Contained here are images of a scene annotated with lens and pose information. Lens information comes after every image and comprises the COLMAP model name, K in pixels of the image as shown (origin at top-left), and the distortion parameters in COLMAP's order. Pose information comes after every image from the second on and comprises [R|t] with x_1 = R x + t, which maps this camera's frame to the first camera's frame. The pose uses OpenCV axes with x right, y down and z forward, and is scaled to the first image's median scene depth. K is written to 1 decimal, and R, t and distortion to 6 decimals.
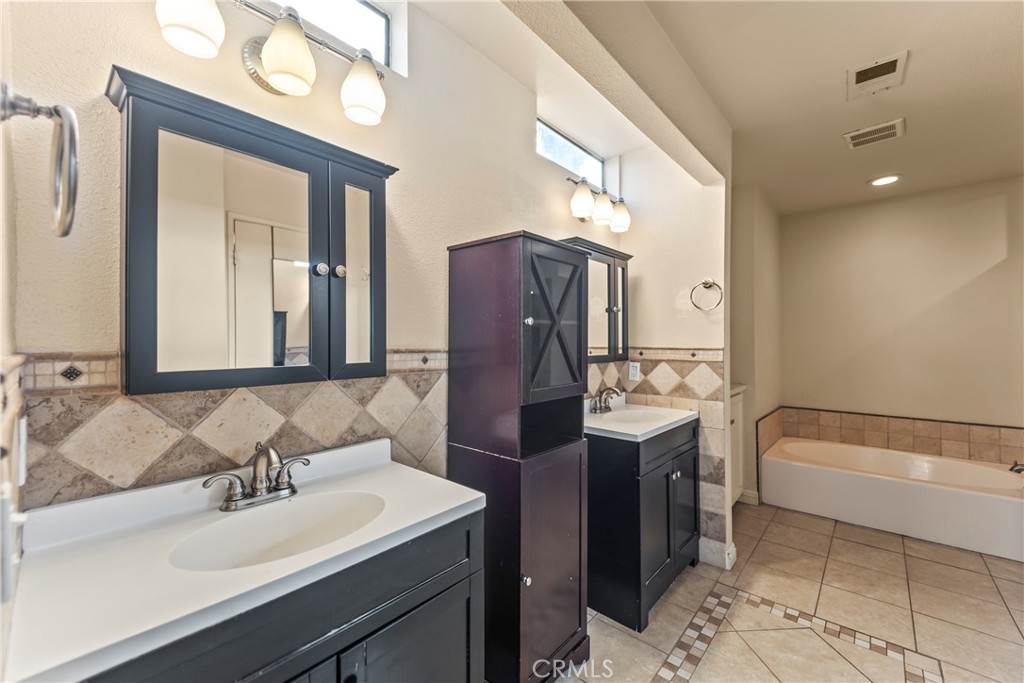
lens RADIAL K [[405.2, 0, 509.4], [0, 405.2, 340.0], [0, 0, 1]] dist [0.036226, -0.022727]
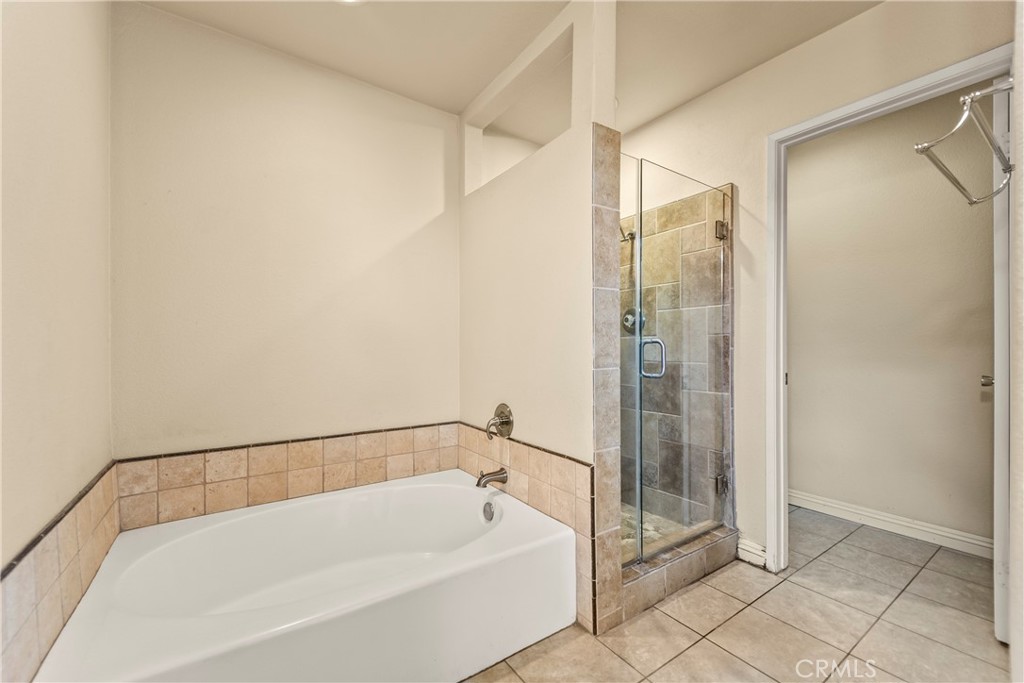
lens RADIAL K [[410.8, 0, 510.5], [0, 410.8, 348.2], [0, 0, 1]] dist [0.001605, -0.000546]
pose [[0.270165, 0.000083, 0.962814, 0.438713], [0.001417, 0.999999, -0.000484, 0.060825], [-0.962813, 0.001495, 0.270165, 0.595685]]
